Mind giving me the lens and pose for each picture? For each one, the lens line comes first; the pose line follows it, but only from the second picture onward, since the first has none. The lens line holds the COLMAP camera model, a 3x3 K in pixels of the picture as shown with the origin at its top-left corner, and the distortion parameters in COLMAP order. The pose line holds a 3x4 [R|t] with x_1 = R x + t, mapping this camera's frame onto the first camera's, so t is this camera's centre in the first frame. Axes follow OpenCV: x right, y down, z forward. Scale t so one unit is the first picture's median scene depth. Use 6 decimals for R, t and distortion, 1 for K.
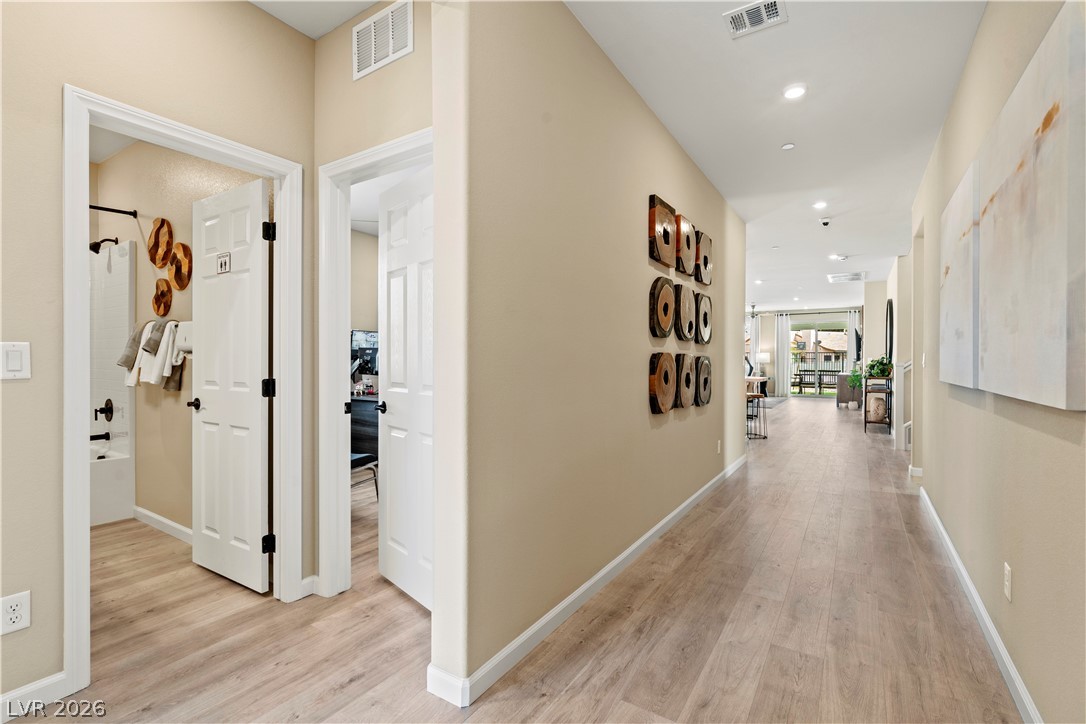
lens RADIAL K [[490.8, 0, 539.5], [0, 490.8, 360.3], [0, 0, 1]] dist [-0.009863, 0.003628]
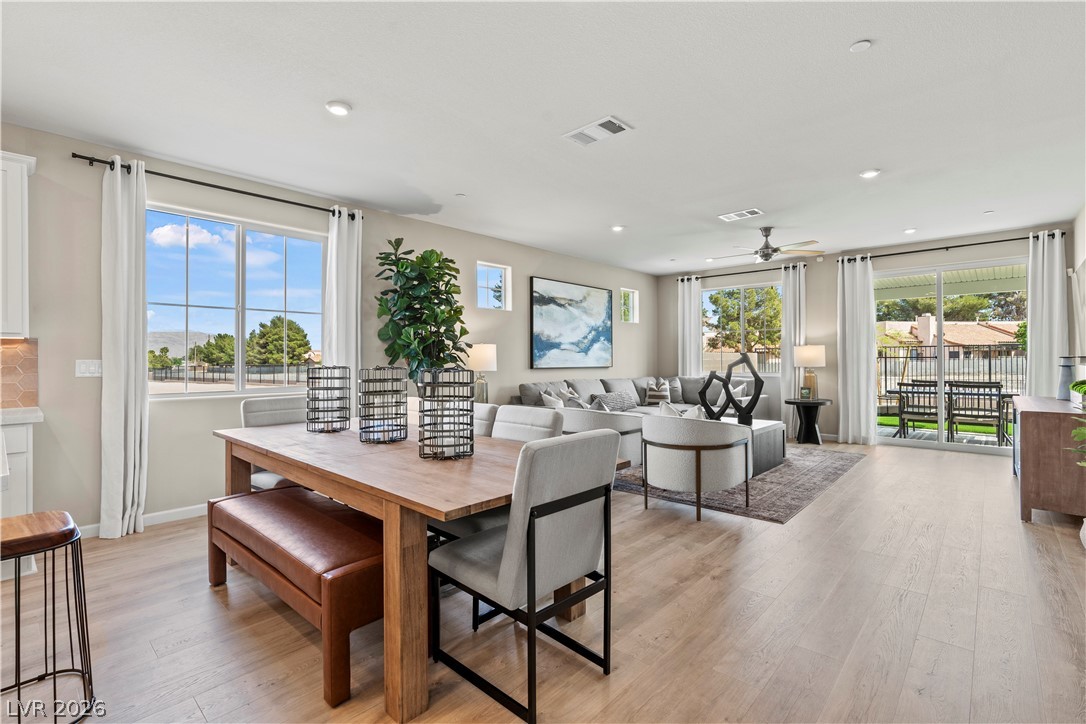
lens RADIAL K [[490.8, 0, 545.6], [0, 490.8, 355.4], [0, 0, 1]] dist [-0.009863, 0.003628]
pose [[0.986871, -0.007338, -0.161342, 0.287631], [0.006142, 0.999950, -0.007908, -0.003736], [0.161391, 0.006813, 0.986867, 0.511209]]
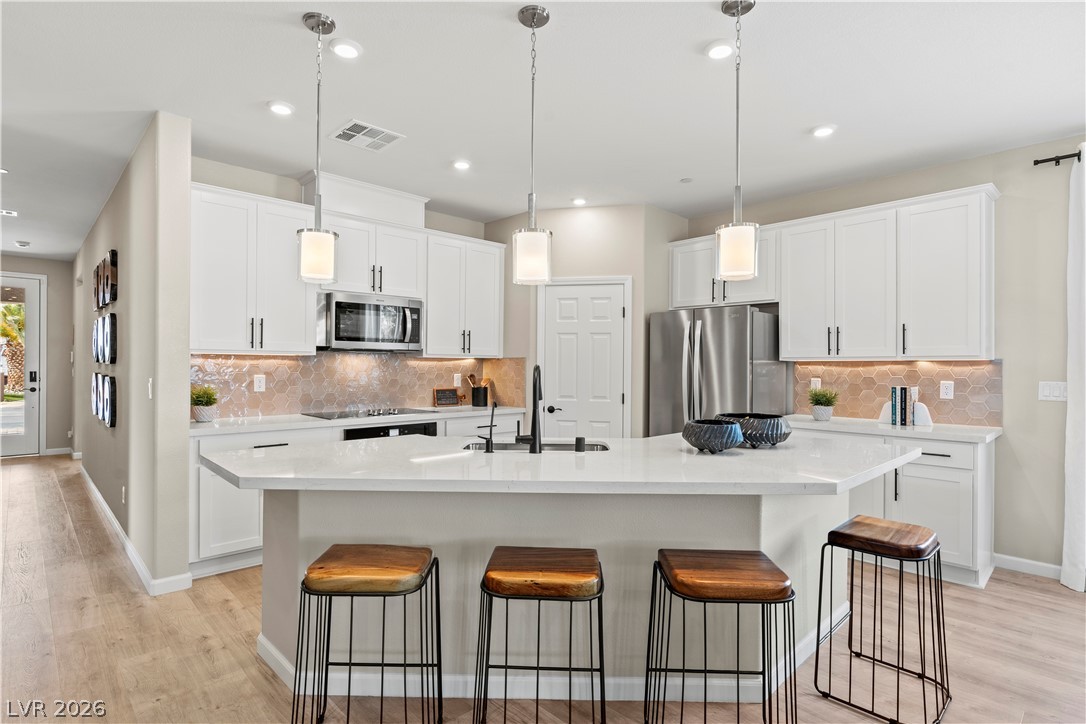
lens RADIAL K [[547.7, 0, 540.9], [0, 547.7, 364.8], [0, 0, 1]] dist [-0.005540, 0.001925]
pose [[-0.226264, -0.007710, -0.974035, 0.312139], [-0.009555, 0.999938, -0.005695, -0.008283], [0.974019, 0.008018, -0.226324, 0.541045]]
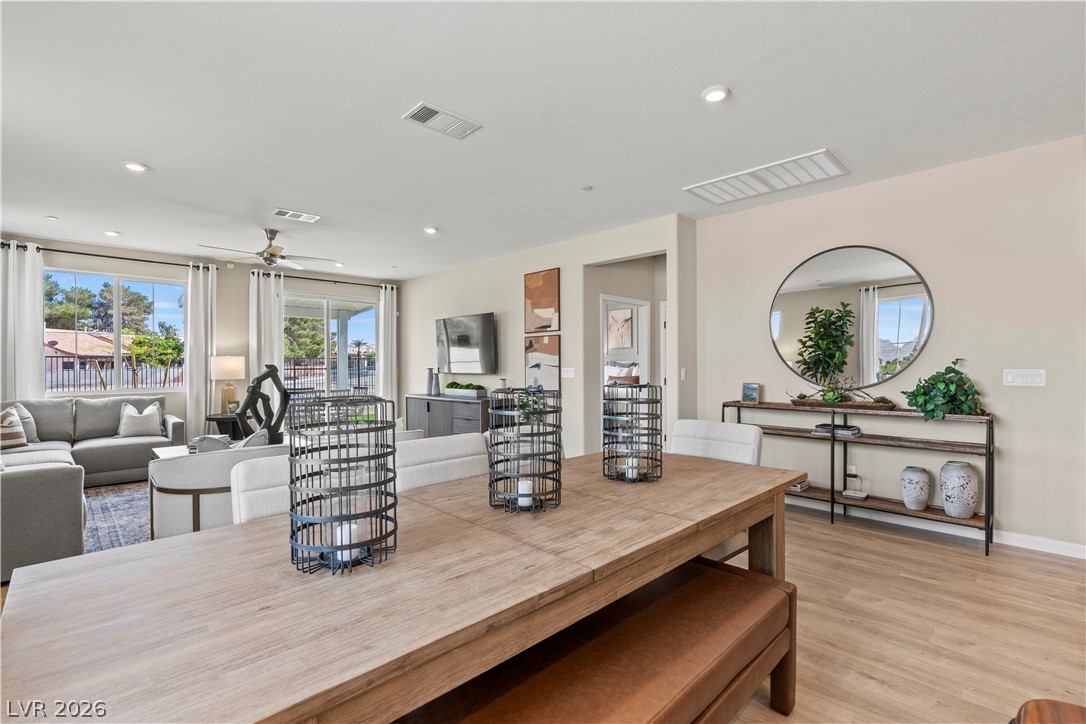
lens RADIAL K [[490.8, 0, 542.0], [0, 490.8, 366.6], [0, 0, 1]] dist [-0.009863, 0.003628]
pose [[0.216864, -0.006091, 0.976183, 0.100351], [0.006286, 0.999969, 0.004842, -0.006531], [-0.976182, 0.005086, 0.216896, 0.641532]]
